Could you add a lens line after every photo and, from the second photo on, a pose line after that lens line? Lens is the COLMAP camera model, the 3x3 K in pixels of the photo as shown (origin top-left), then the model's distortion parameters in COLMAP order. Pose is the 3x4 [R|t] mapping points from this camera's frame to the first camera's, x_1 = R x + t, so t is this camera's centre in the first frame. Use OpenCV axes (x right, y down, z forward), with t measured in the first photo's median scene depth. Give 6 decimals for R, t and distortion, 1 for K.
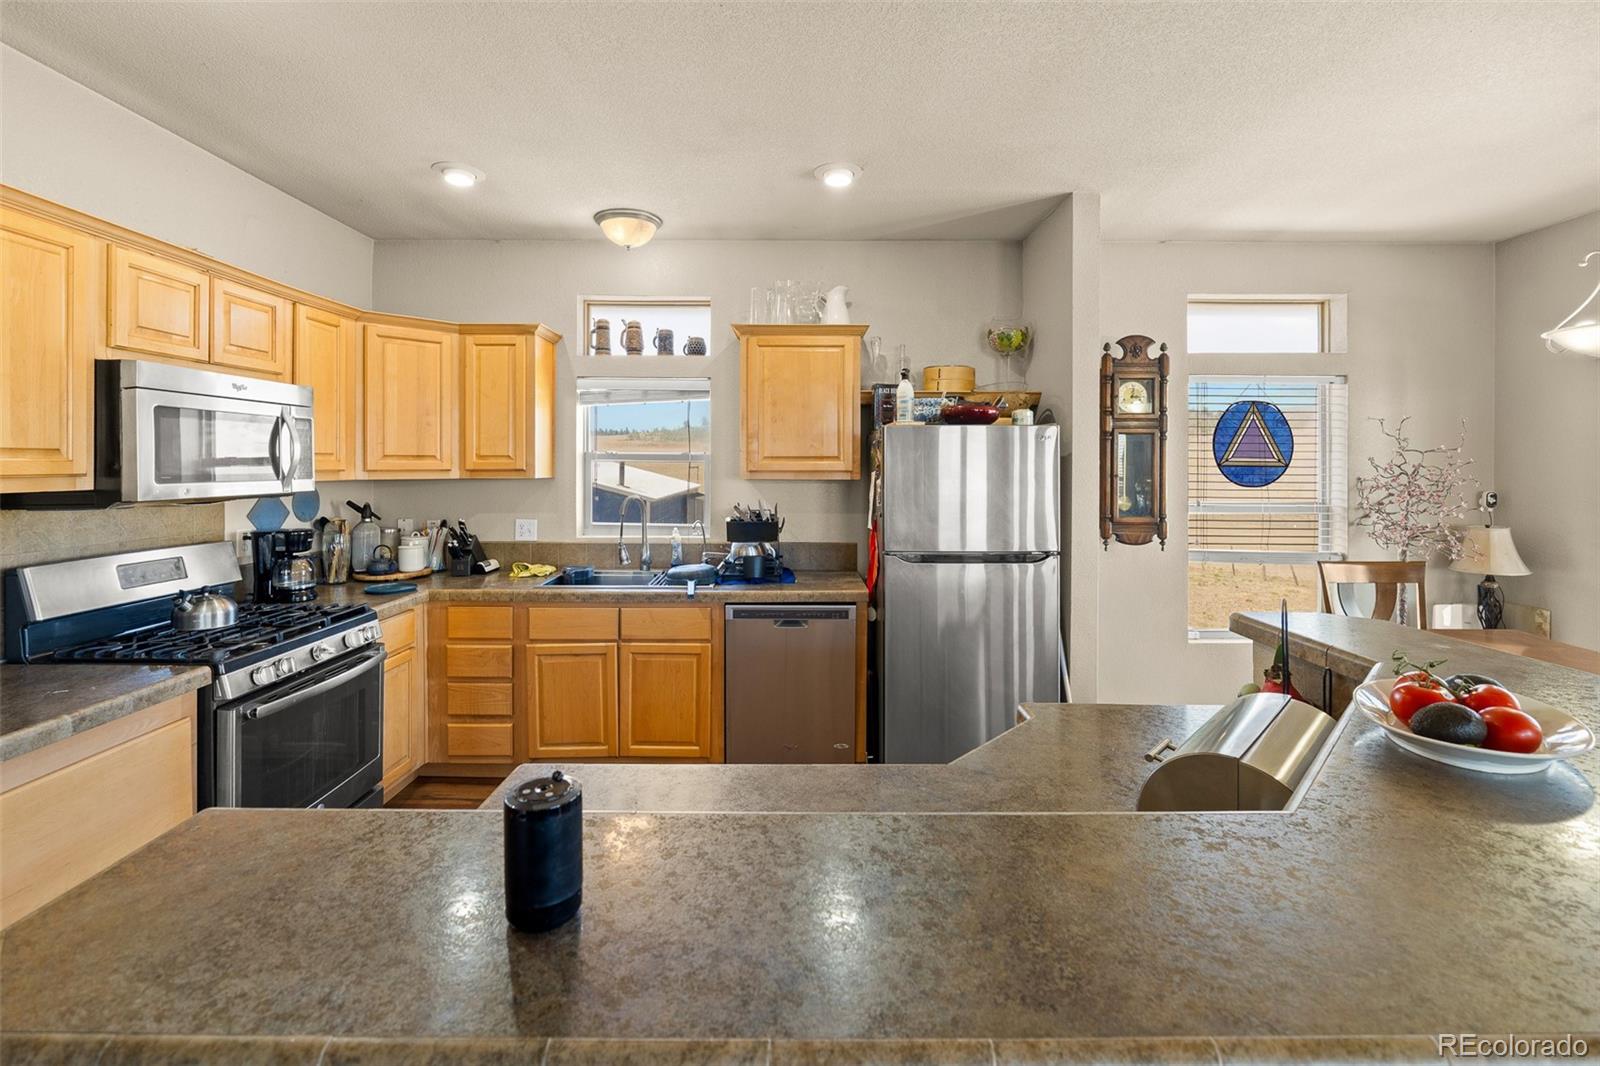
lens RADIAL K [[706.6, 0, 795.3], [0, 706.6, 464.7], [0, 0, 1]] dist [-0.002393, -0.000134]
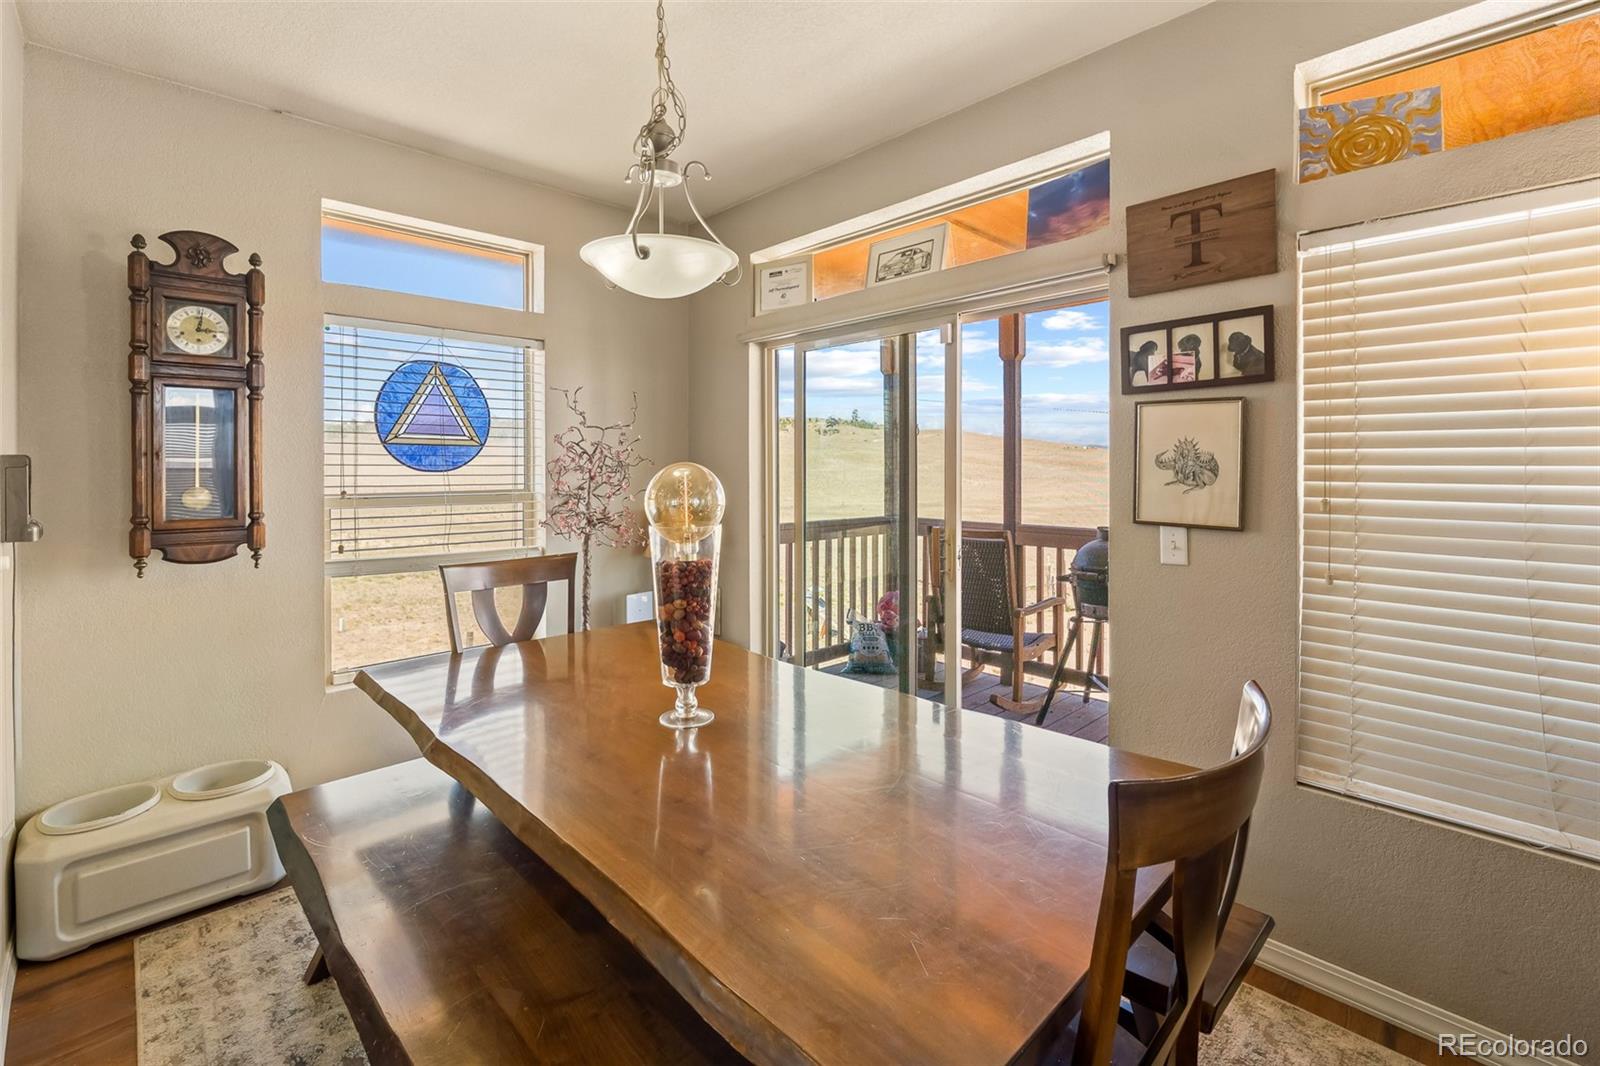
lens RADIAL K [[707.4, 0, 804.5], [0, 707.4, 466.2], [0, 0, 1]] dist [-0.001355, -0.000031]
pose [[0.723040, -0.005083, 0.690787, 0.451106], [0.003458, 0.999987, 0.003739, 0.027013], [-0.690798, -0.000315, 0.723048, 0.171698]]
